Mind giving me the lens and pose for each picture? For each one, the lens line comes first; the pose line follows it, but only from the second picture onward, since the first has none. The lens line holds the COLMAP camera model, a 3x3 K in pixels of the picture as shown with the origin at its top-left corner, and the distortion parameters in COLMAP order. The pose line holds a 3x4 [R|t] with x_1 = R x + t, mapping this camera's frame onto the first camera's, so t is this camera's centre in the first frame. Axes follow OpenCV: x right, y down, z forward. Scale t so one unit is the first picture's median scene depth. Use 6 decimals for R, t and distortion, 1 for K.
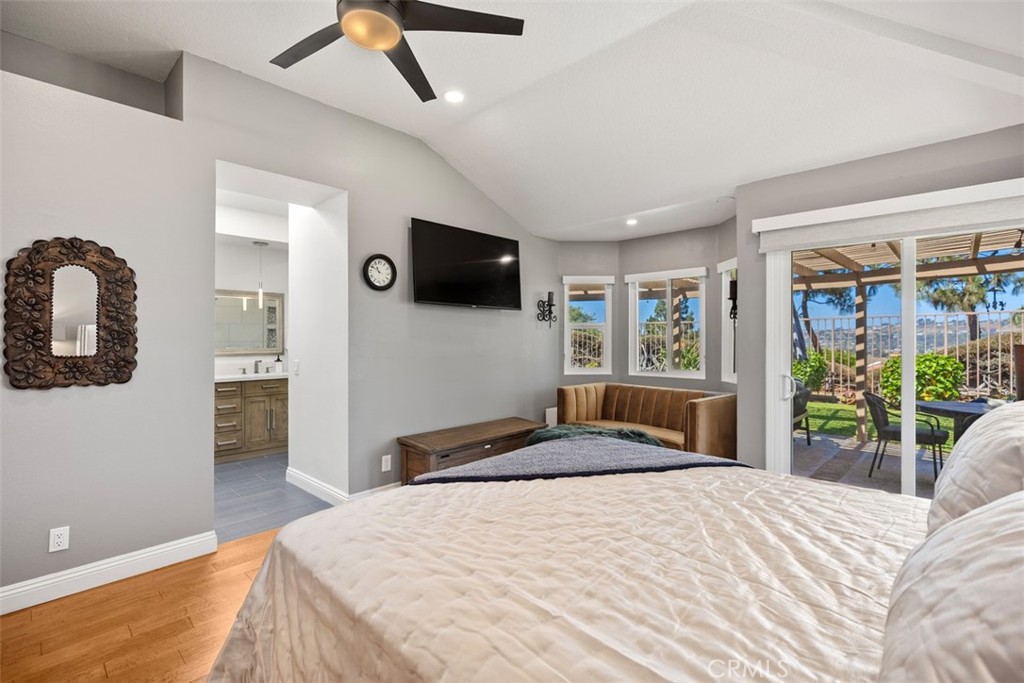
lens RADIAL K [[464.2, 0, 513.9], [0, 464.2, 339.4], [0, 0, 1]] dist [0.008419, -0.001377]
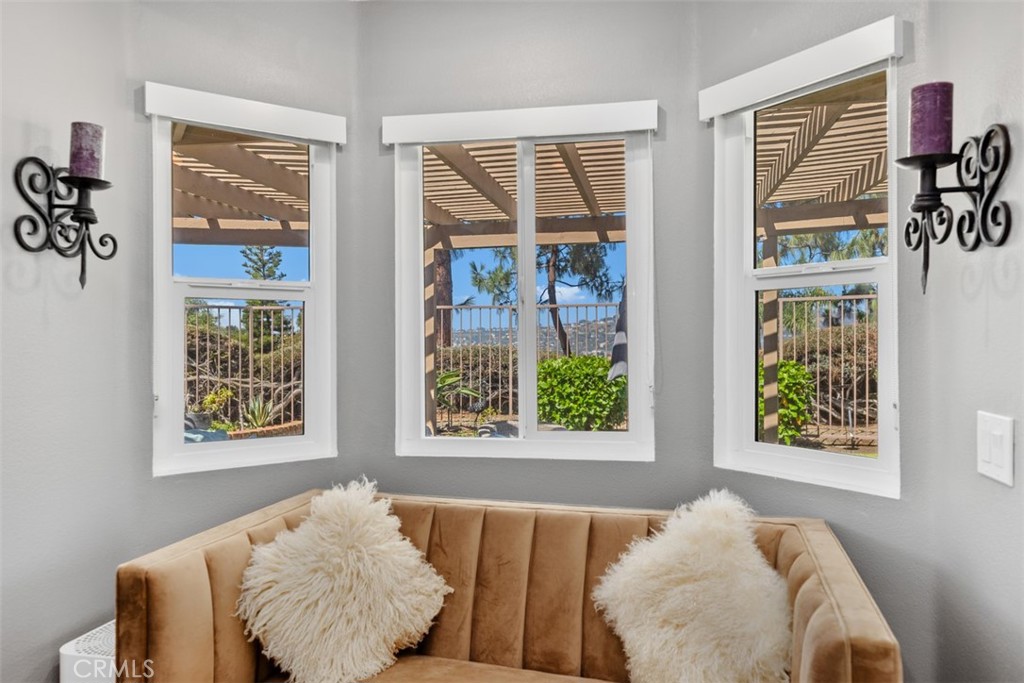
lens RADIAL K [[714.4, 0, 512.4], [0, 714.4, 339.1], [0, 0, 1]] dist [-0.005671, -0.001701]
pose [[0.840499, -0.004537, 0.541795, 0.062576], [0.005884, 0.999982, -0.000754, 0.002332], [-0.541782, 0.003822, 0.840511, 0.570397]]
